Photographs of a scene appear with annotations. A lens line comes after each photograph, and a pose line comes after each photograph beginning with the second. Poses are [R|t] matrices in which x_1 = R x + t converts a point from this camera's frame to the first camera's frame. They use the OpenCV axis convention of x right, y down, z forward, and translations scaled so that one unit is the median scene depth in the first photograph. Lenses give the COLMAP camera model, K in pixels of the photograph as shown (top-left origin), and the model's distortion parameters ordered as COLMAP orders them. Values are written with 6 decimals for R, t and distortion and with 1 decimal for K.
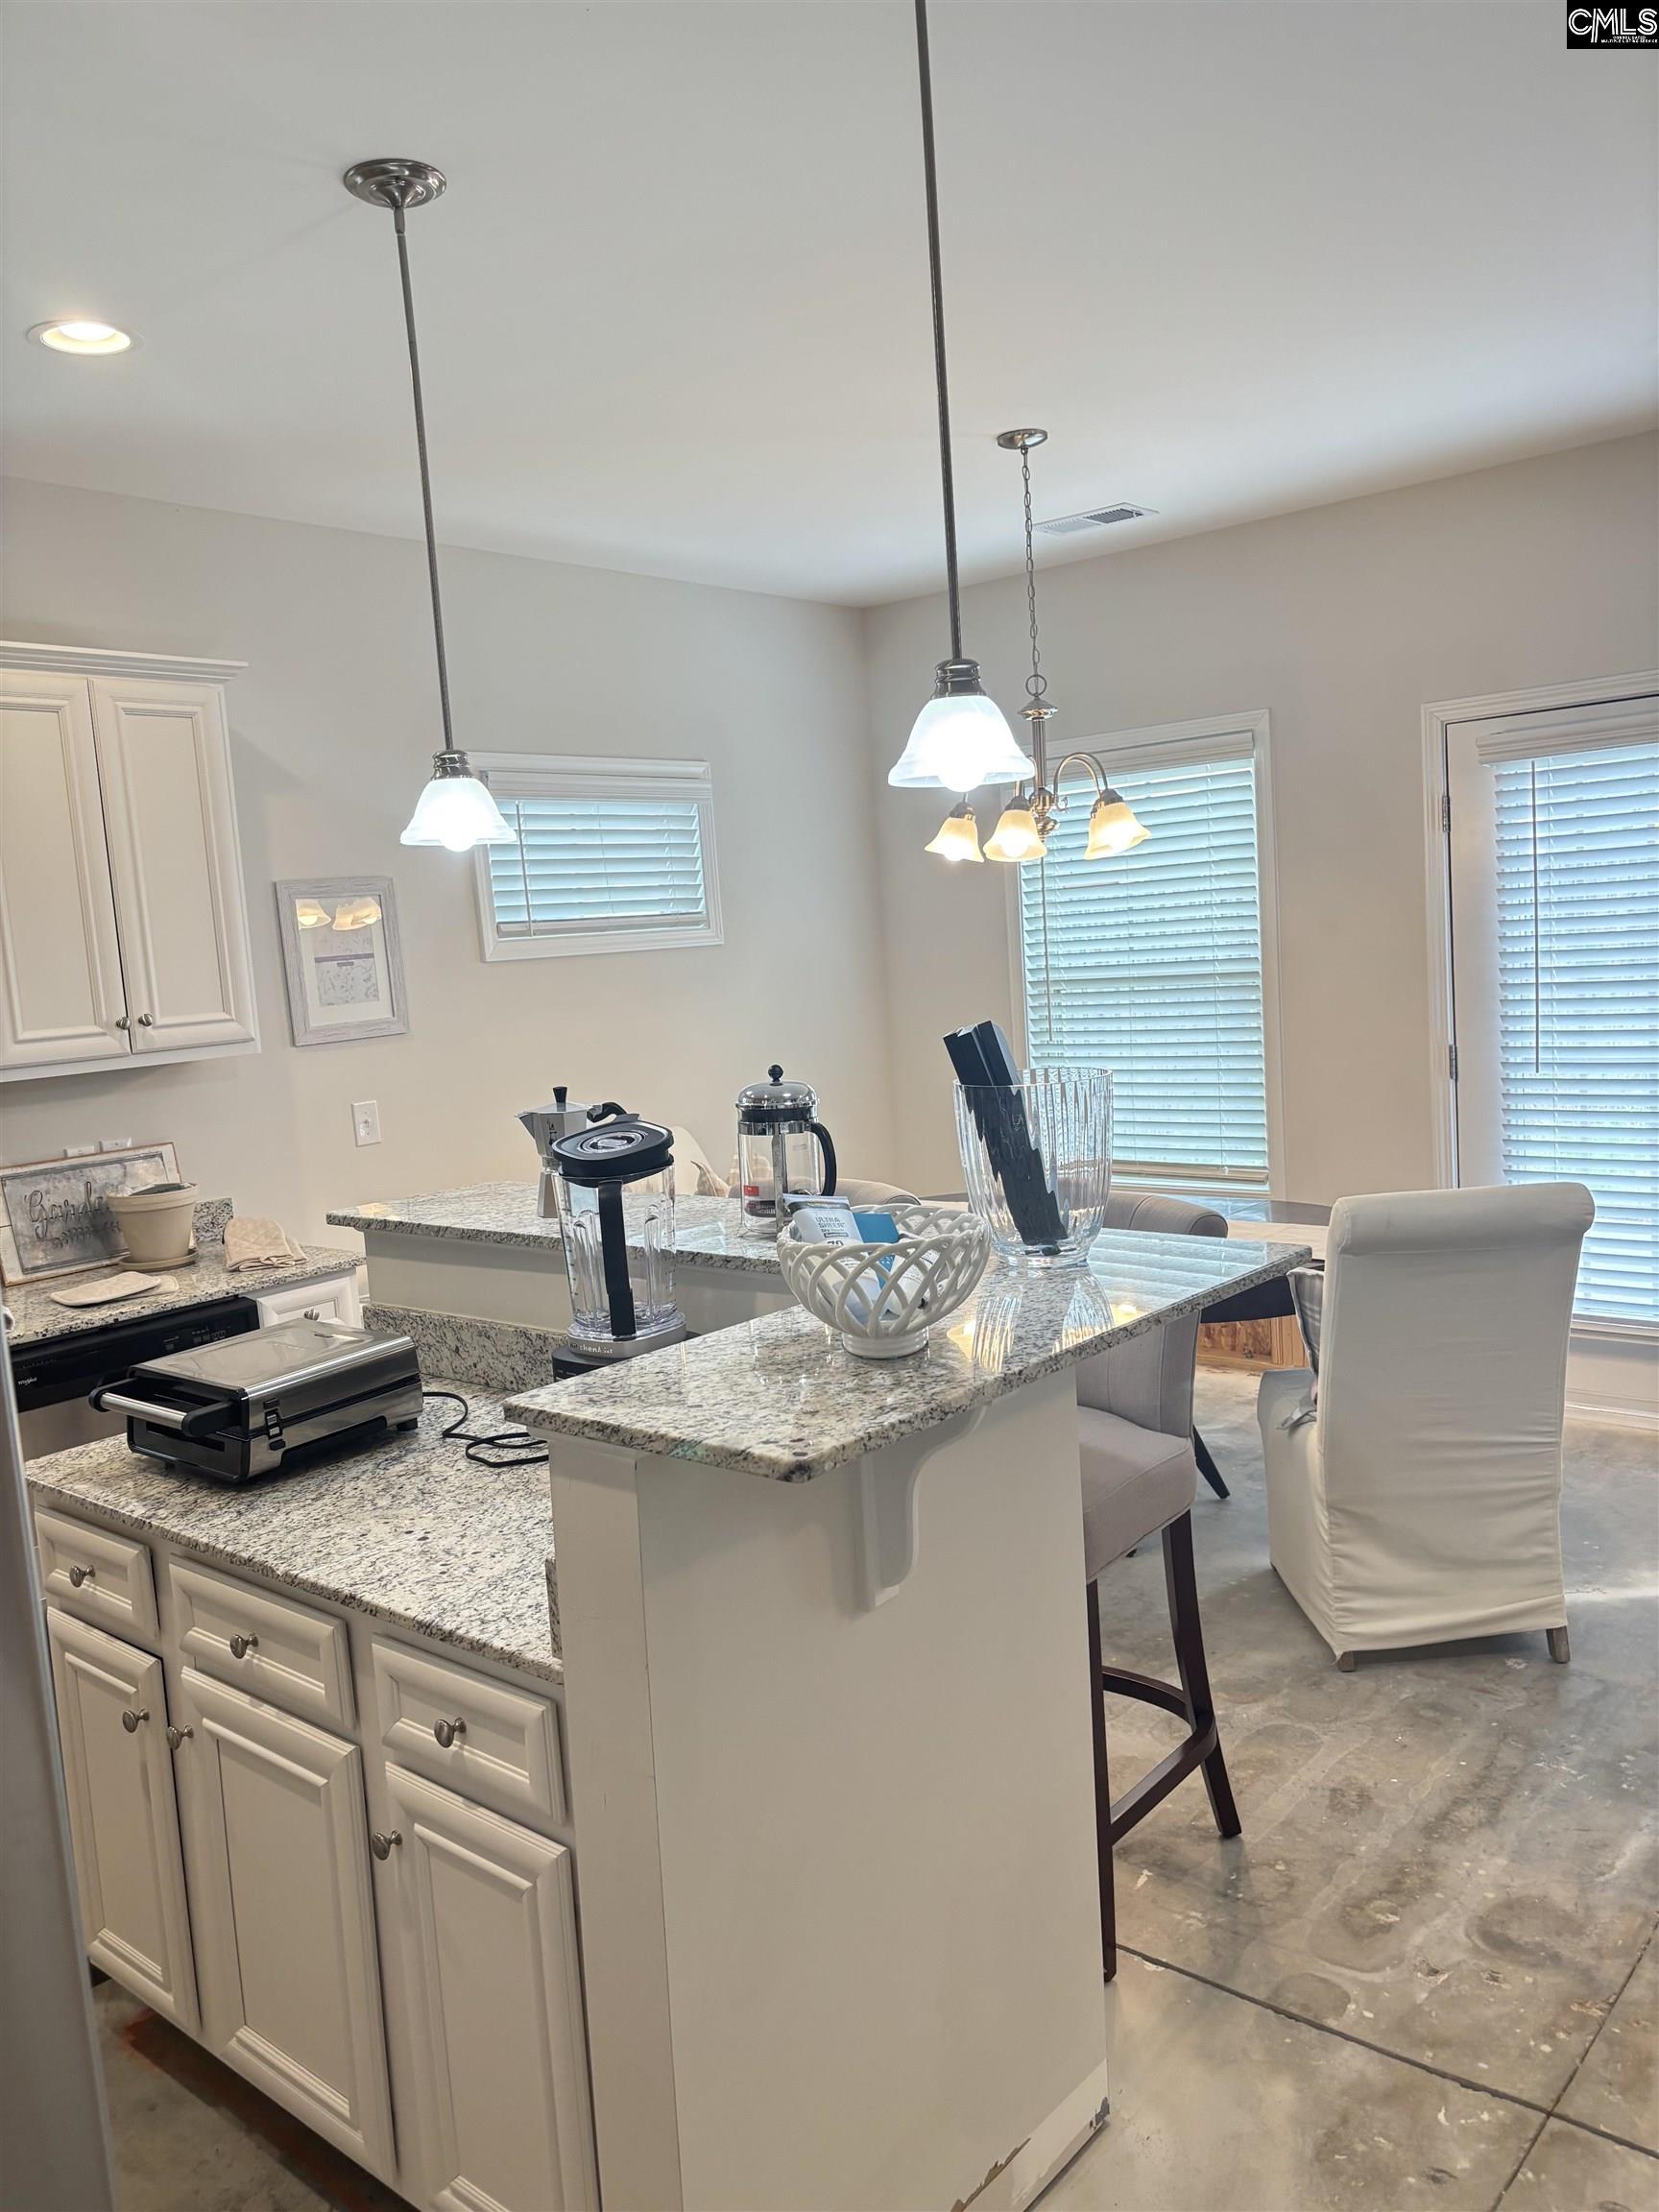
lens RADIAL K [[1670.9, 0, 824.4], [0, 1670.9, 1116.9], [0, 0, 1]] dist [0.035610, -0.059693]
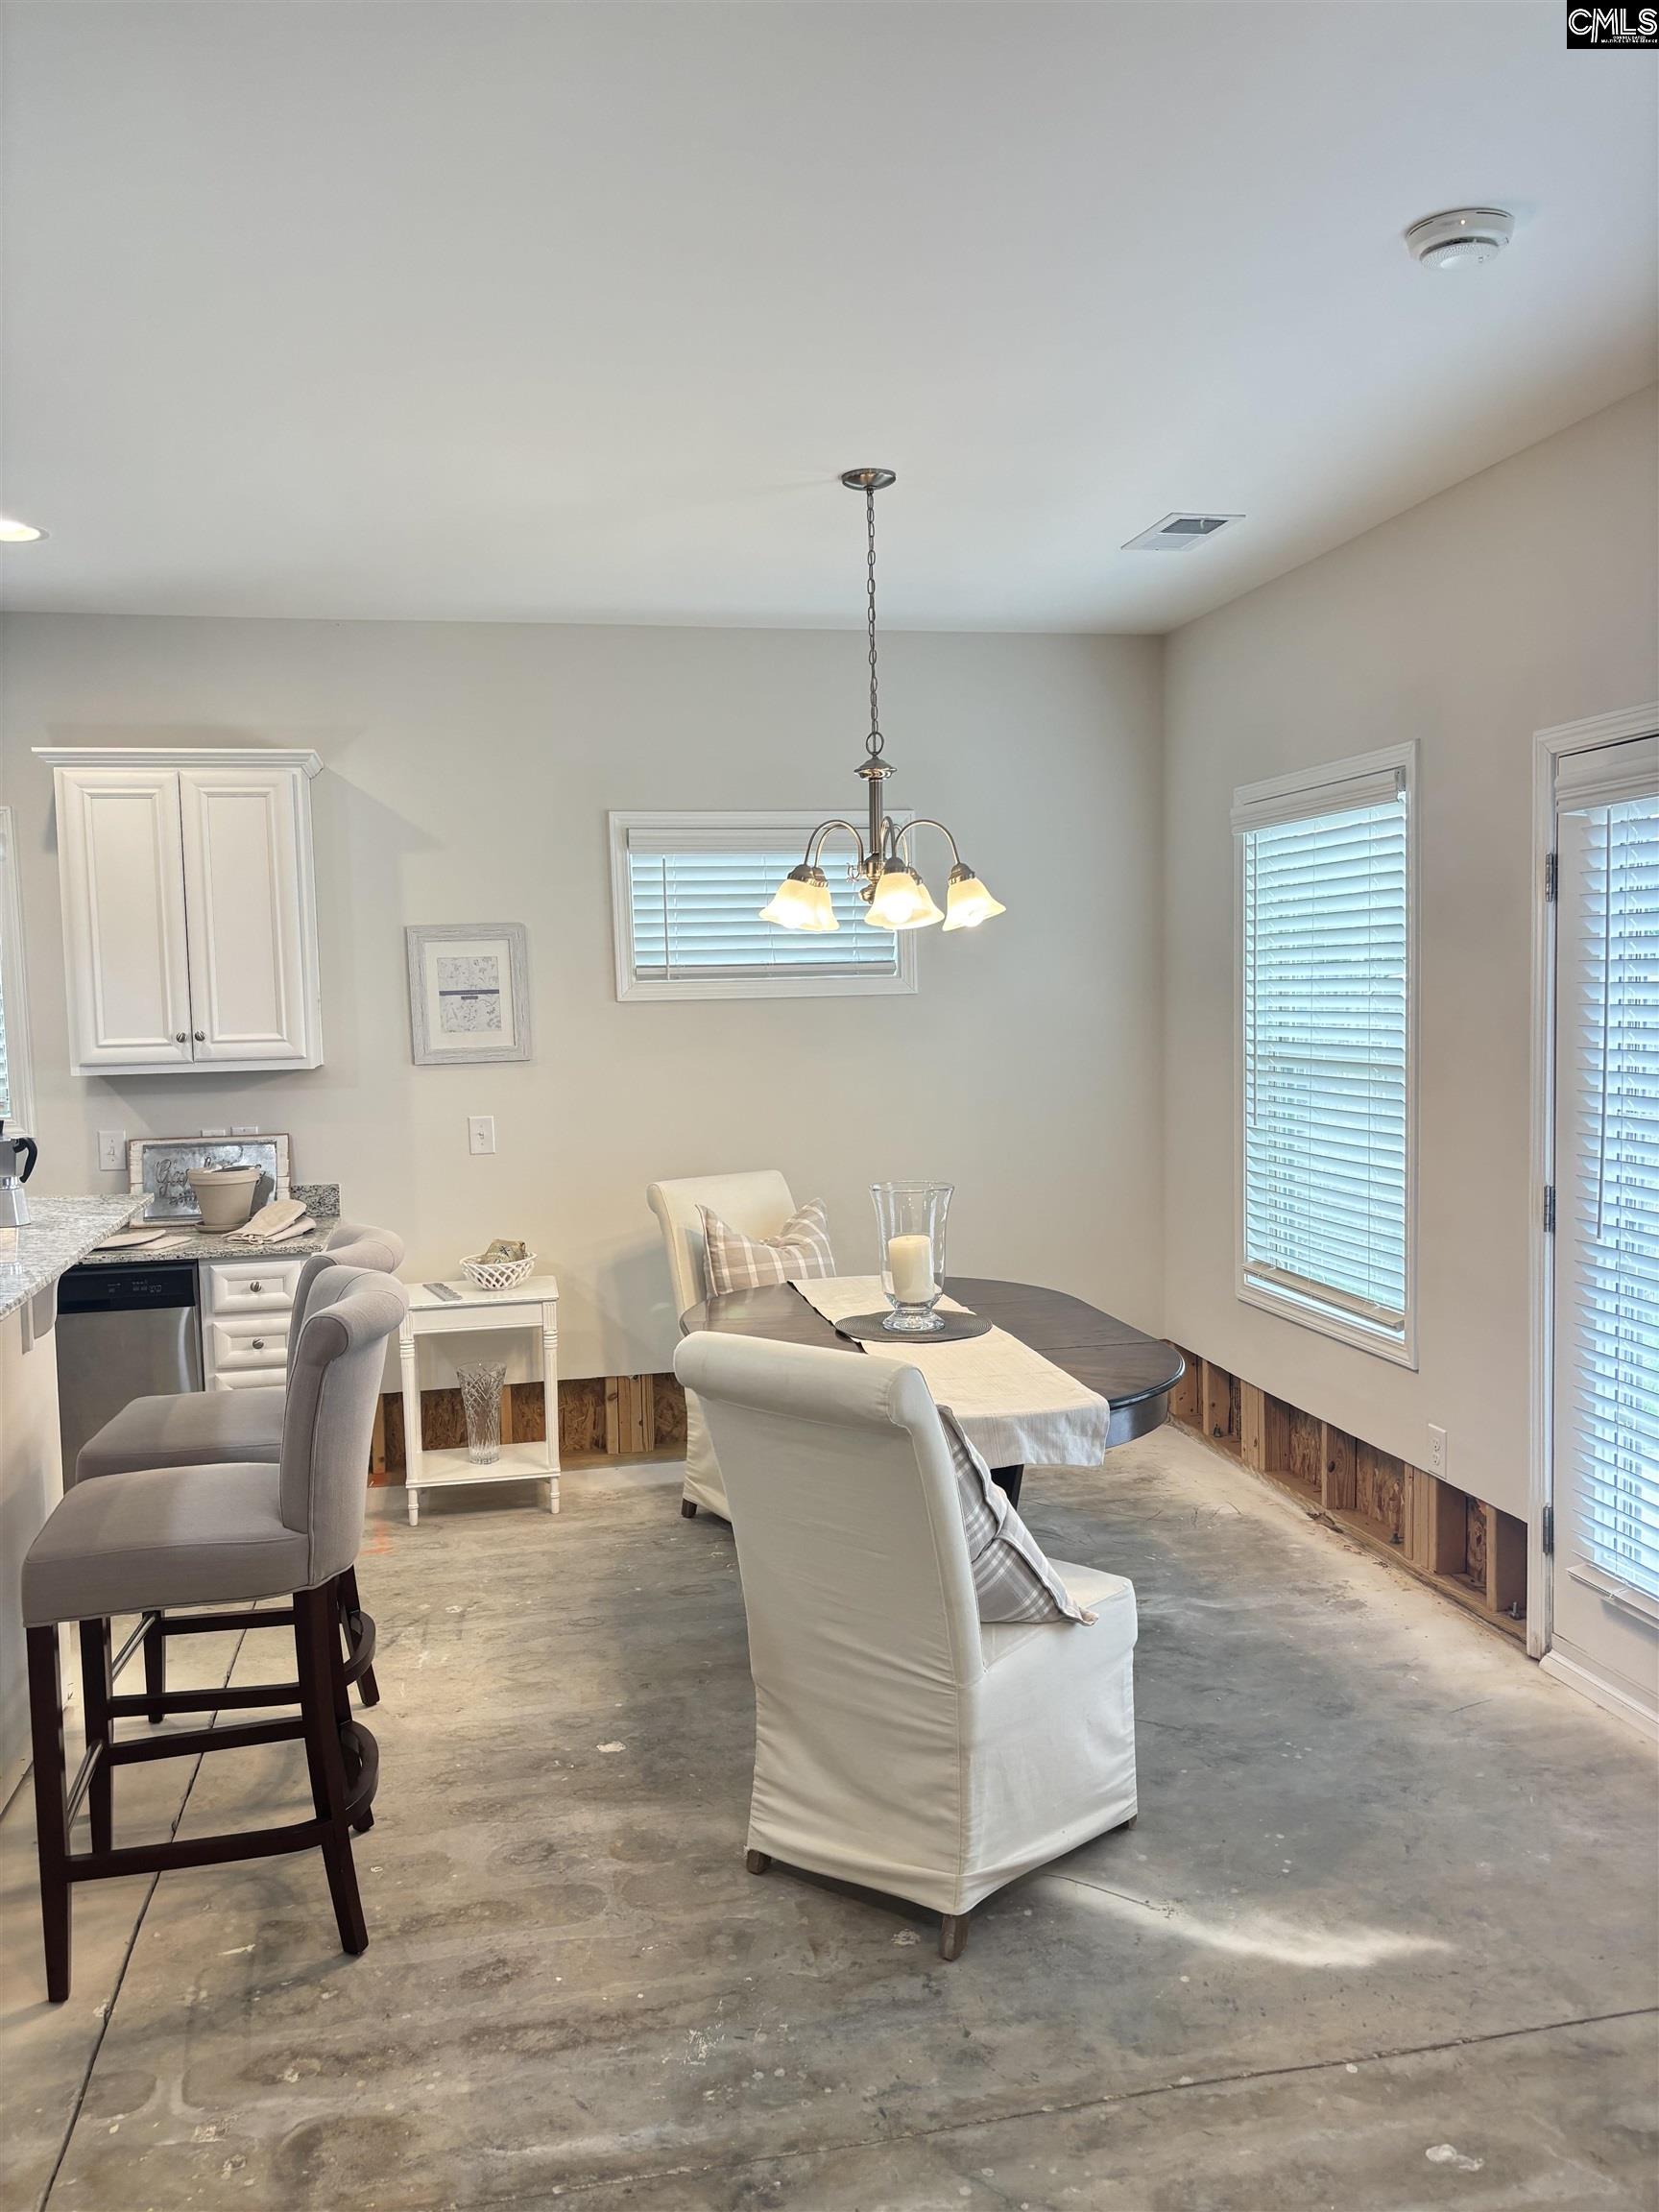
lens RADIAL K [[1690.2, 0, 825.5], [0, 1690.2, 1104.4], [0, 0, 1]] dist [0.063496, -0.068736]
pose [[0.785065, 0.094576, -0.612151, 0.745319], [-0.100500, 0.994628, 0.024780, -0.083711], [0.611206, 0.042067, 0.790353, 0.262760]]
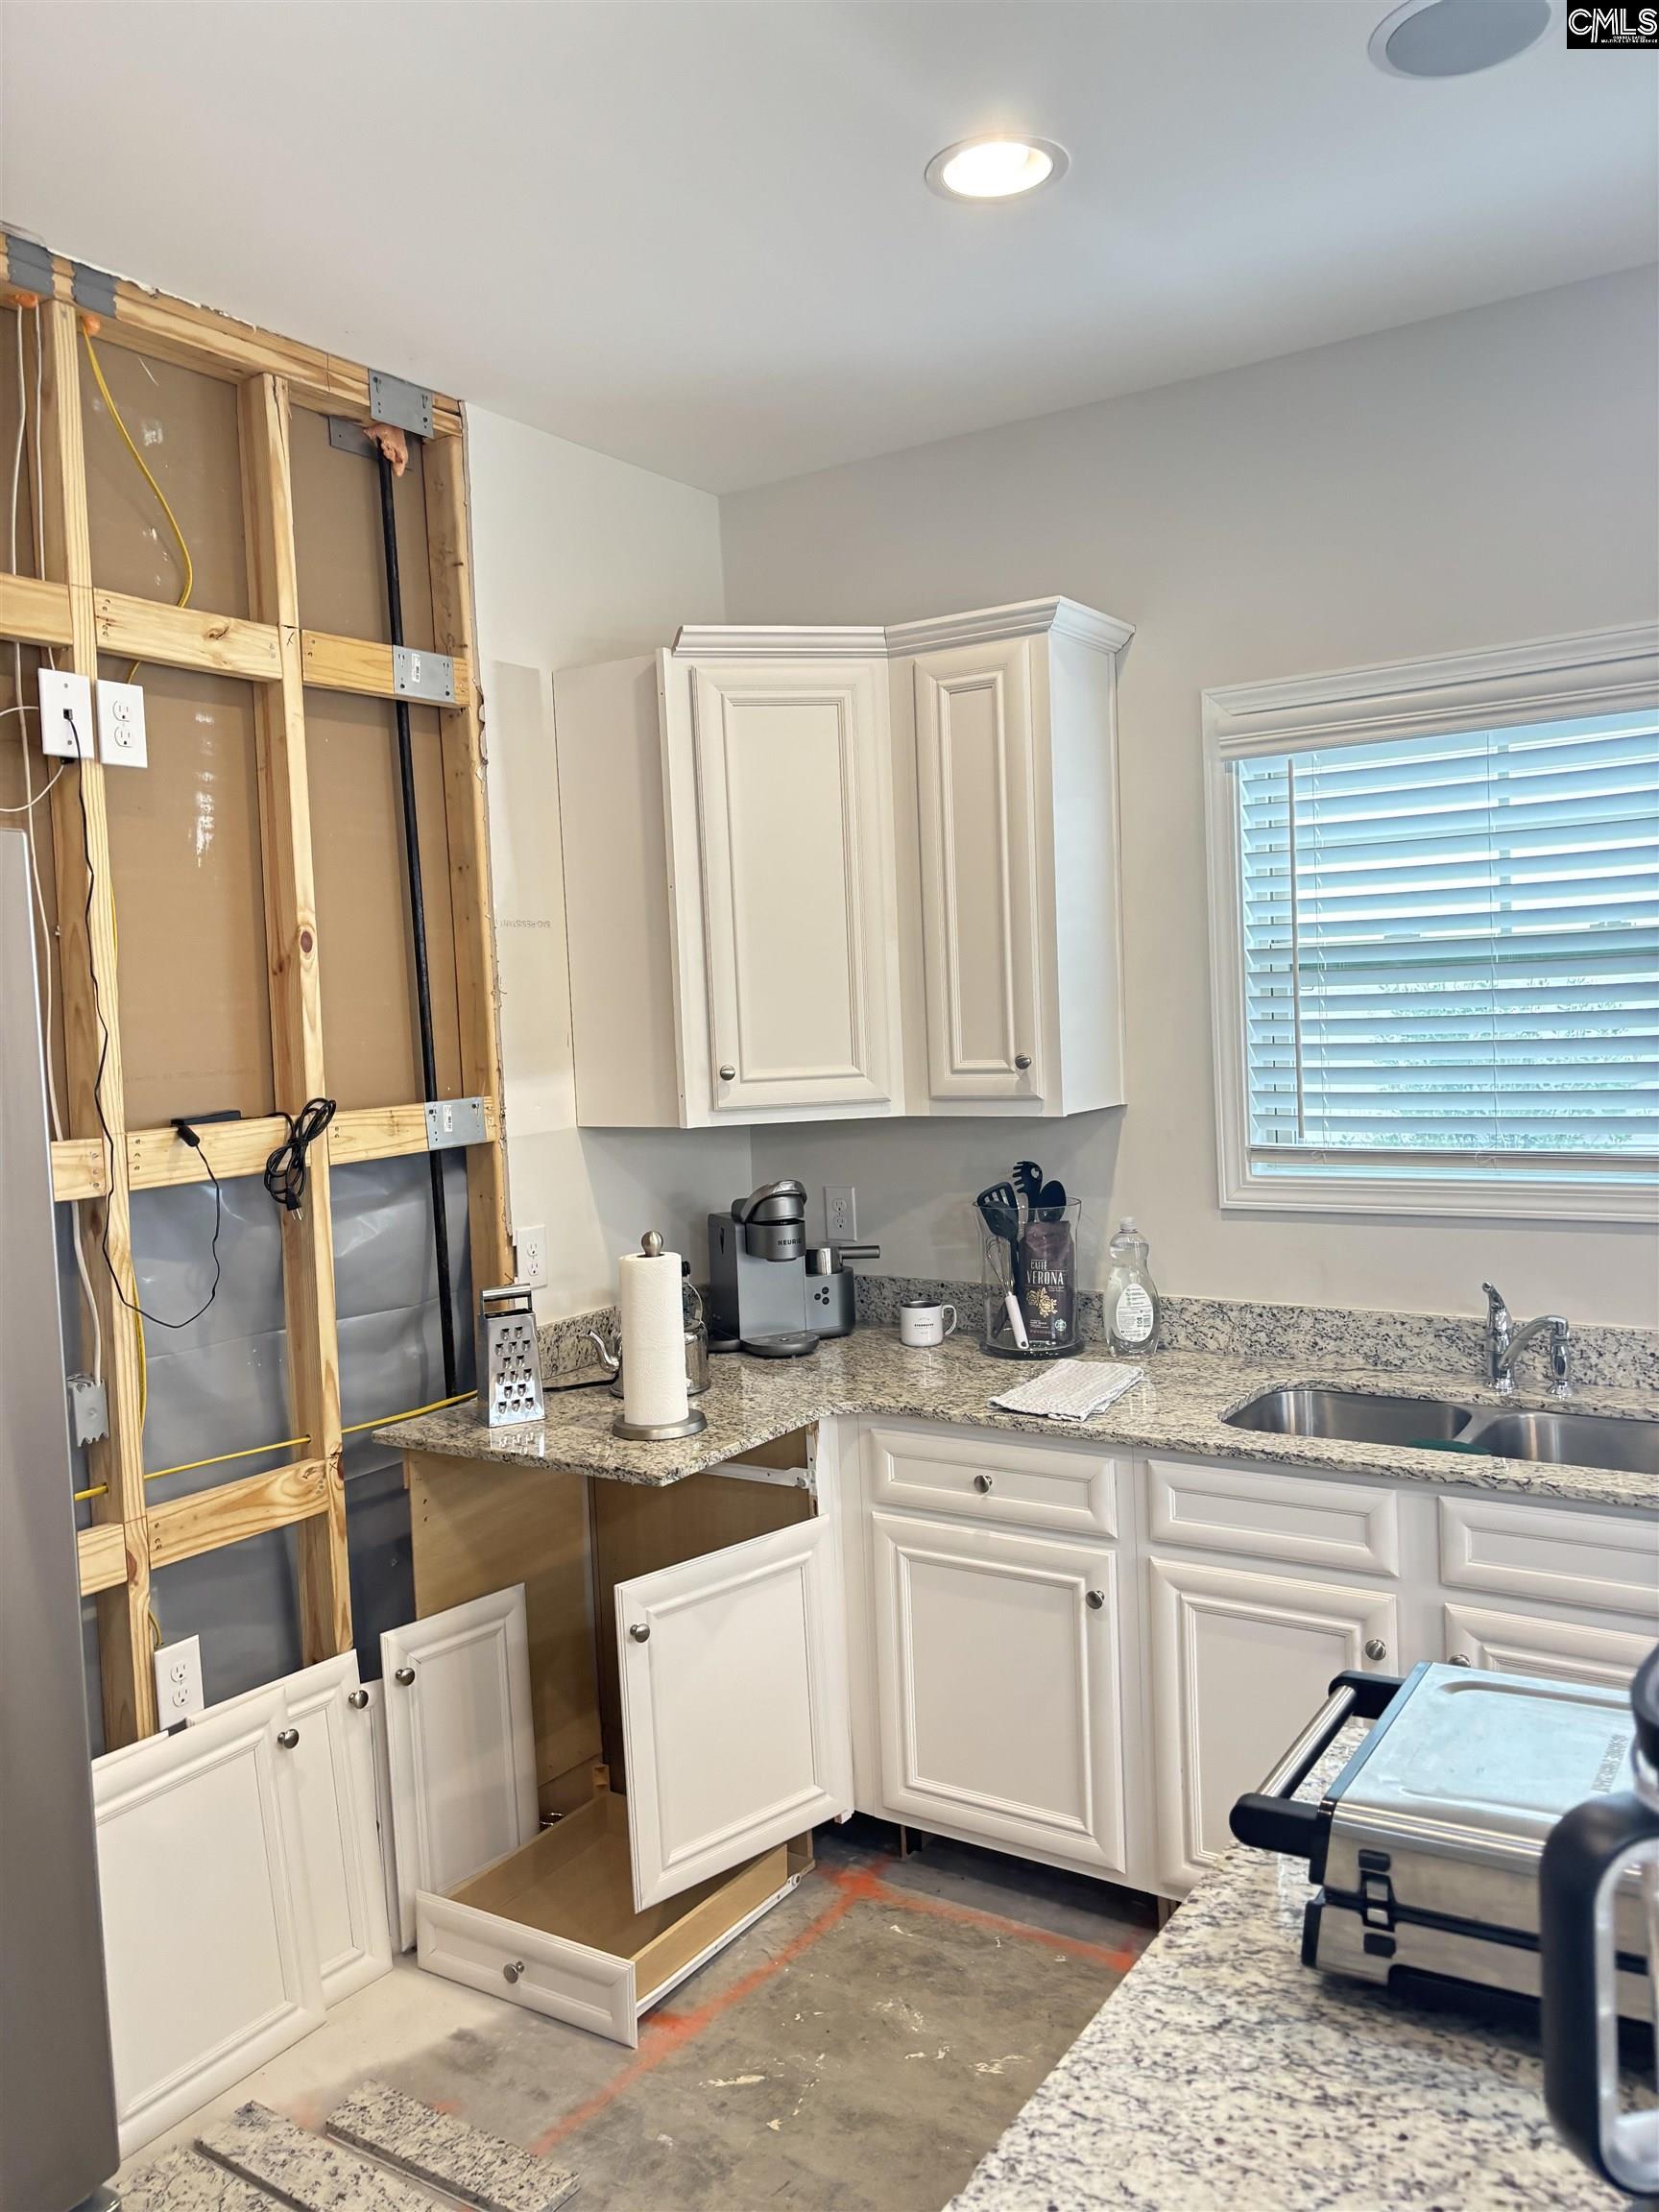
lens RADIAL K [[1680.1, 0, 815.2], [0, 1680.1, 1080.6], [0, 0, 1]] dist [0.034563, -0.031521]
pose [[0.122973, 0.109870, -0.986309, 0.075266], [-0.079952, 0.991719, 0.100505, -0.059031], [0.989184, 0.066498, 0.130739, 0.430725]]
